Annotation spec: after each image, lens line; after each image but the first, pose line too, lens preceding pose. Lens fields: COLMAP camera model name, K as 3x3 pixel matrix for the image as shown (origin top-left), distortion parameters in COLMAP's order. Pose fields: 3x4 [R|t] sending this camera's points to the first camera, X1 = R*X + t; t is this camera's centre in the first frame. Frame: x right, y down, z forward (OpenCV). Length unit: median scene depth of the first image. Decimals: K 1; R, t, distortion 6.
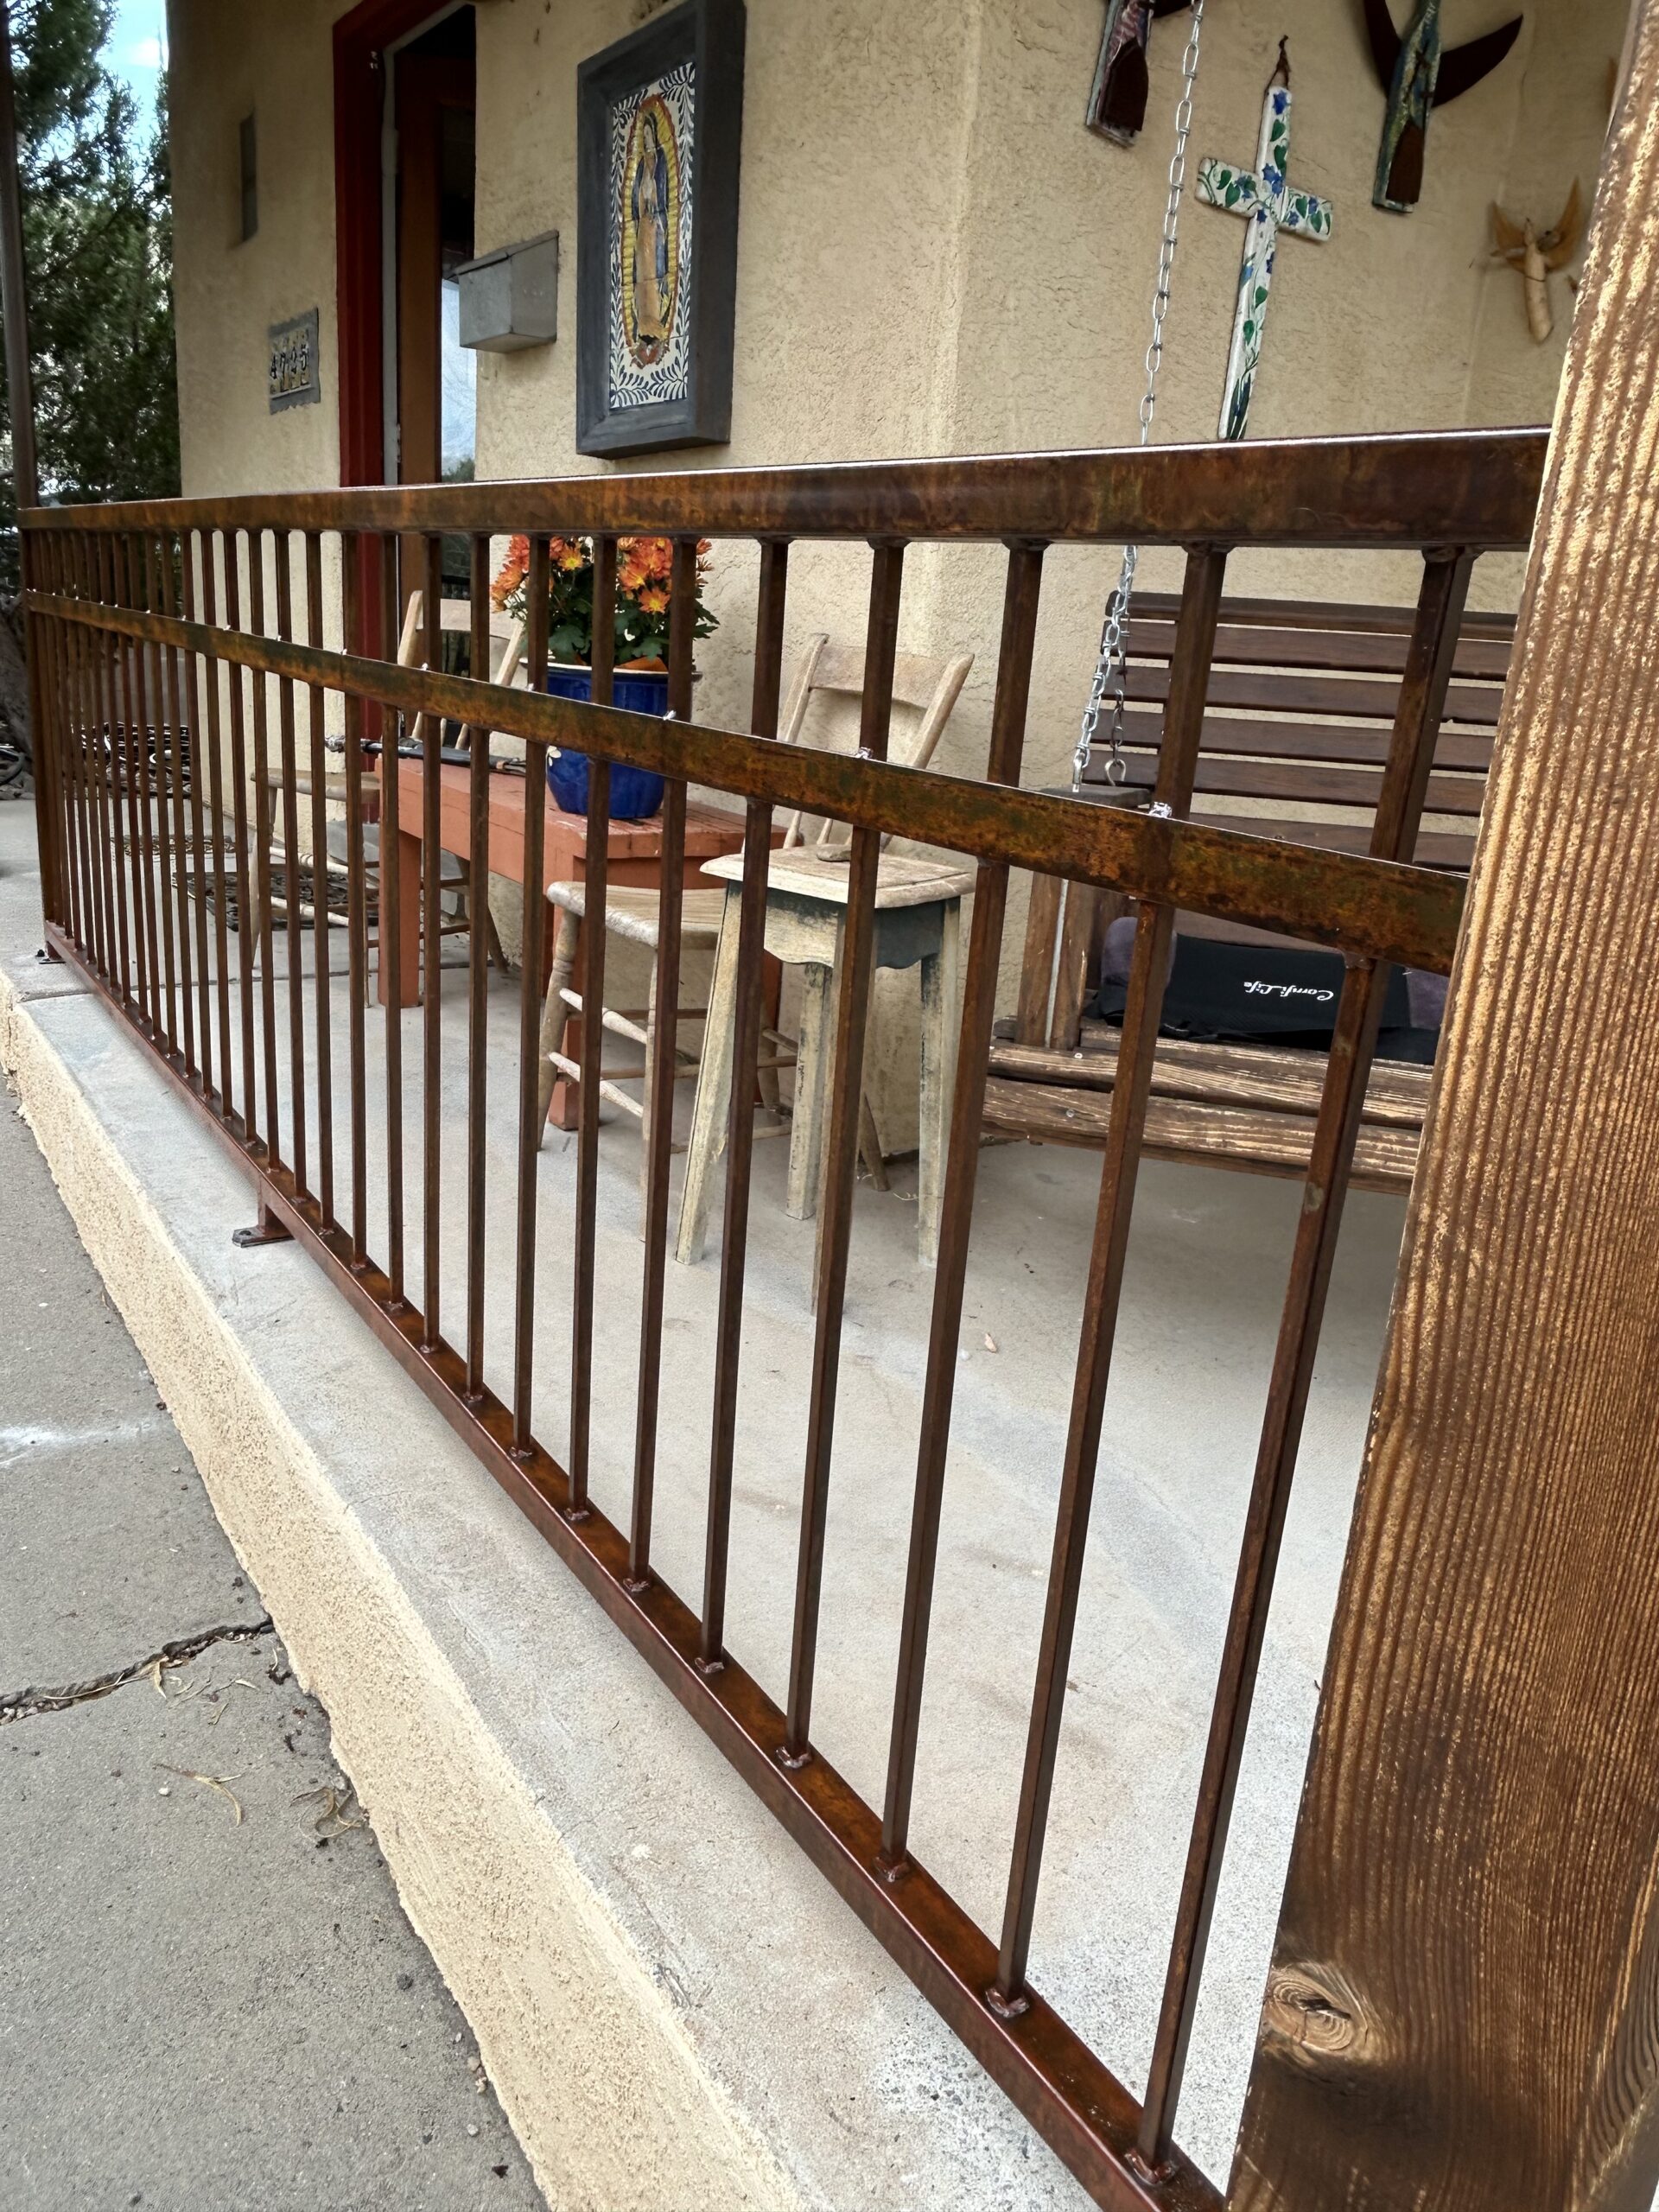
lens RADIAL K [[1602.3, 0, 829.5], [0, 1602.3, 1106.0], [0, 0, 1]] dist [0.001710, -0.003077]
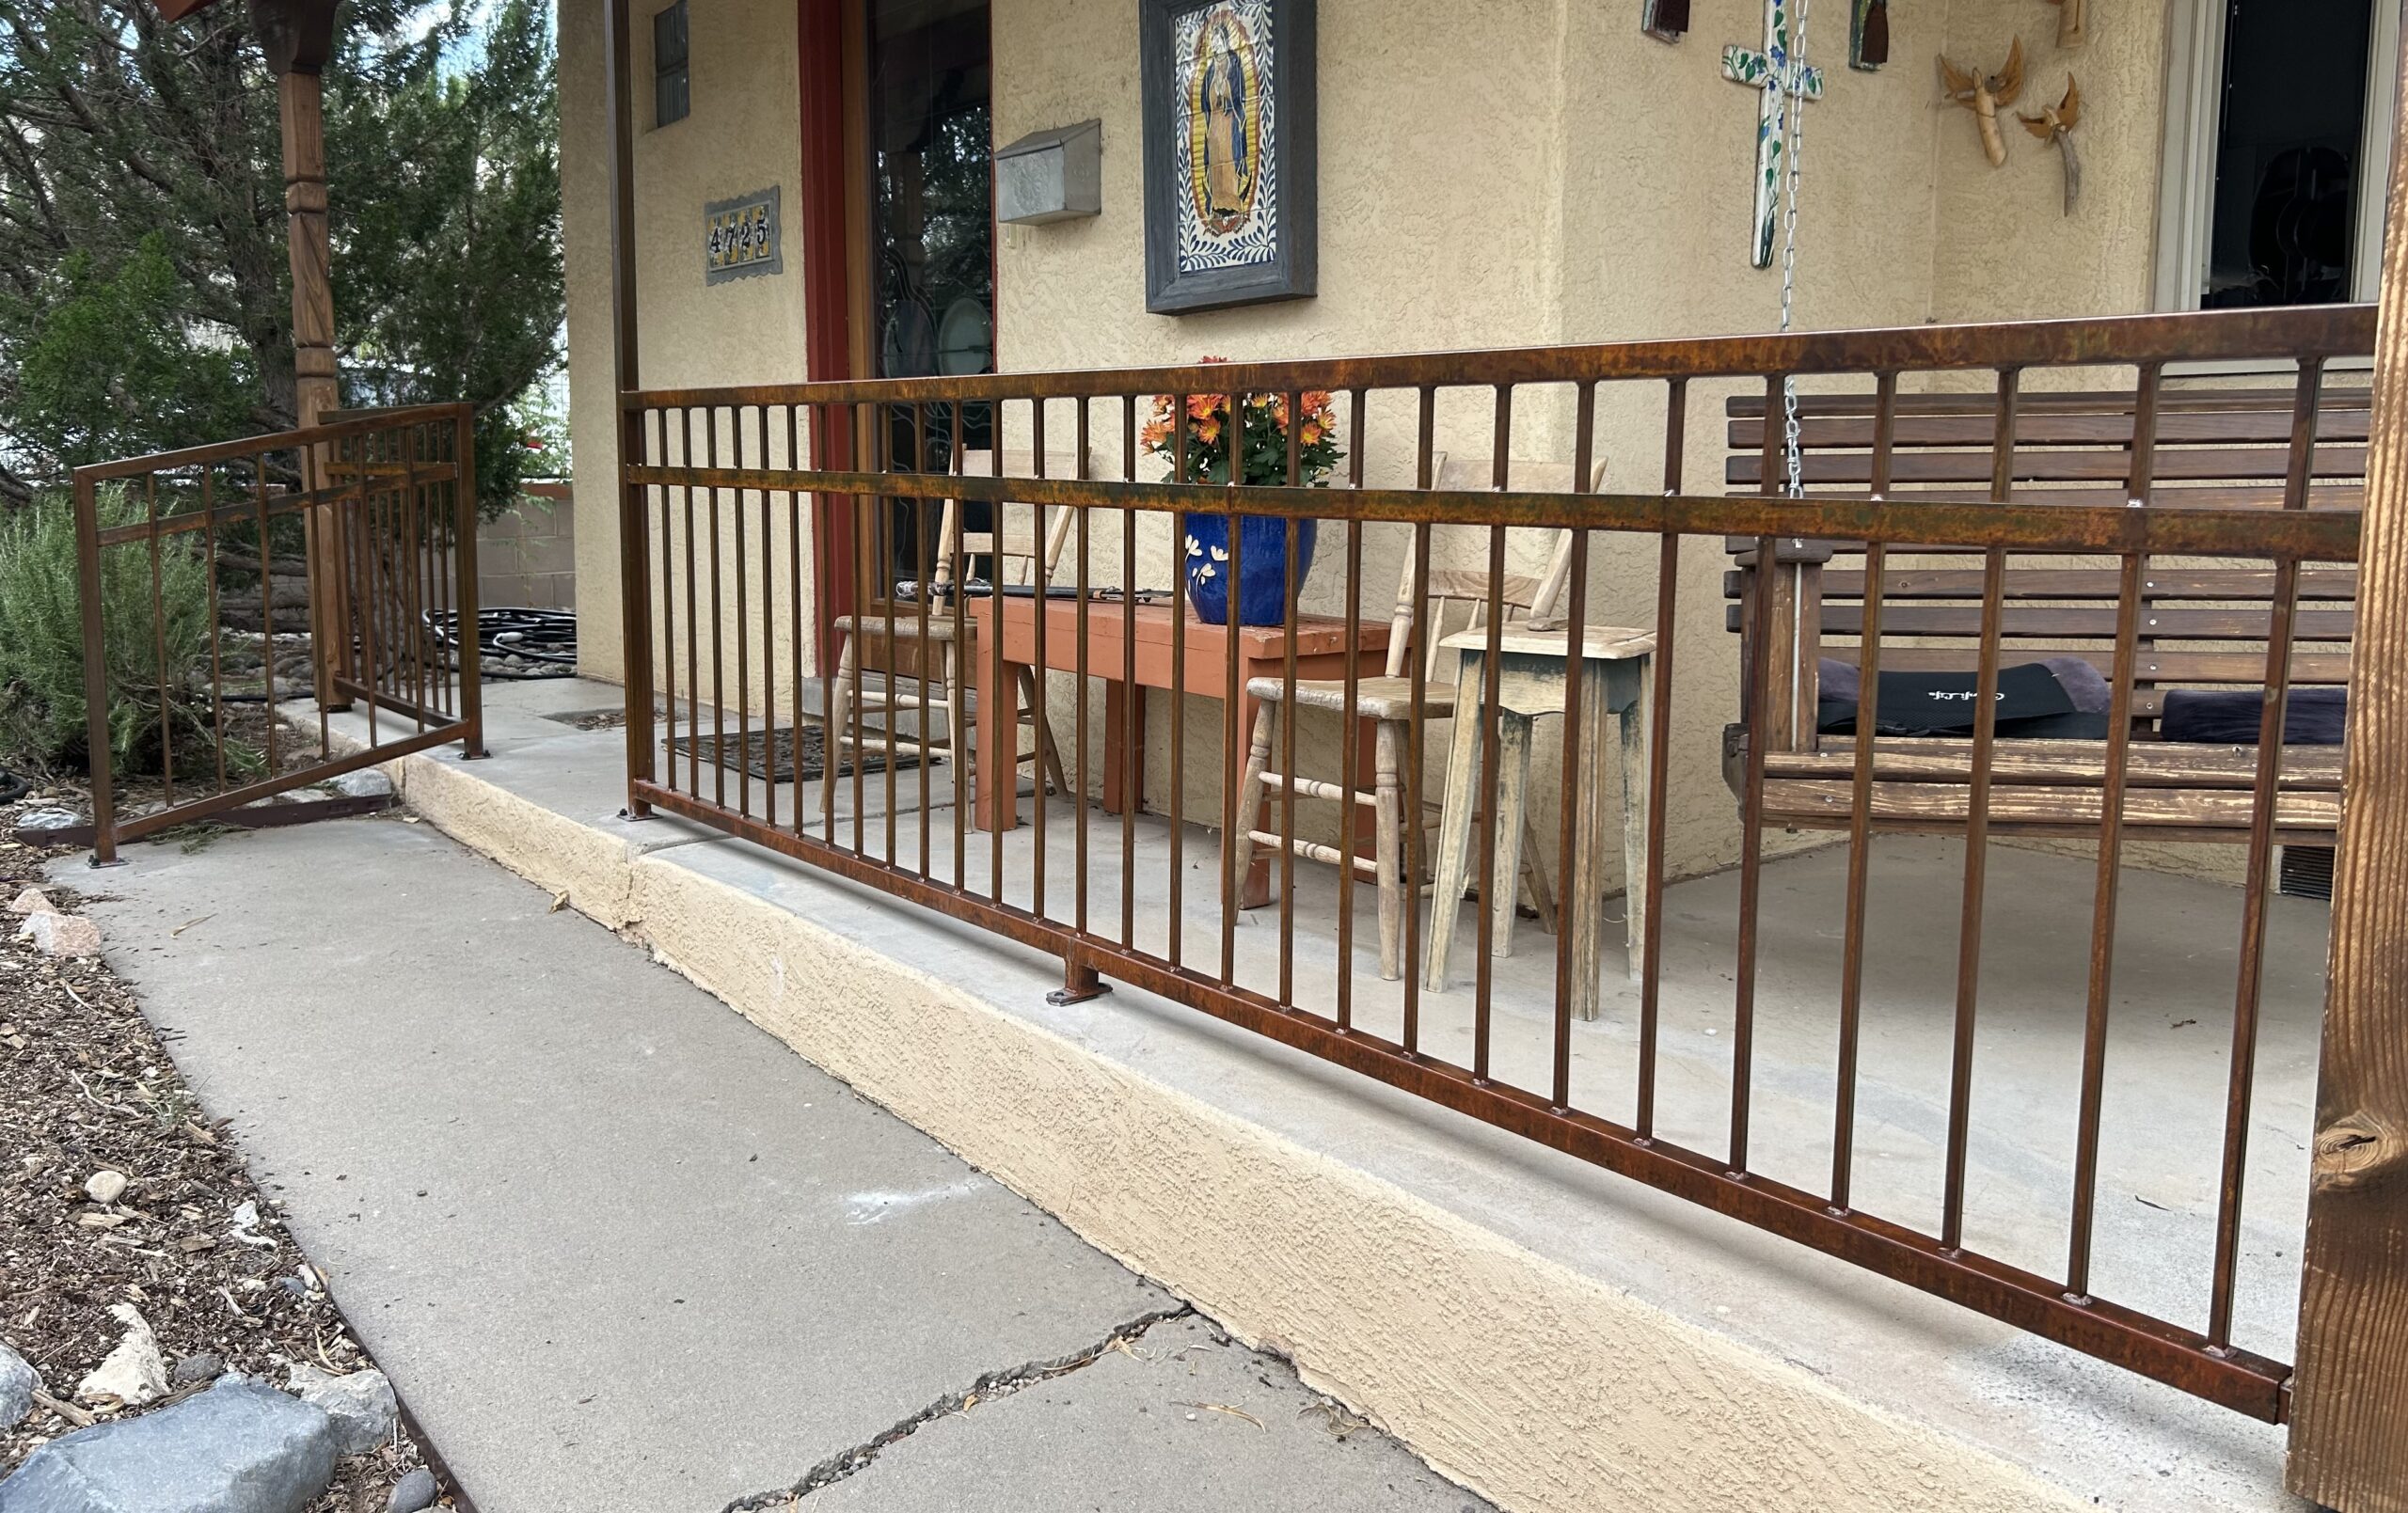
lens RADIAL K [[1892.7, 0, 1205.9], [0, 1892.7, 701.0], [0, 0, 1]] dist [0.062749, -0.074980]
pose [[0.994396, -0.077123, 0.072313, -0.324738], [0.087872, 0.983246, -0.159706, 0.092778], [-0.058784, 0.165166, 0.984512, -0.332484]]
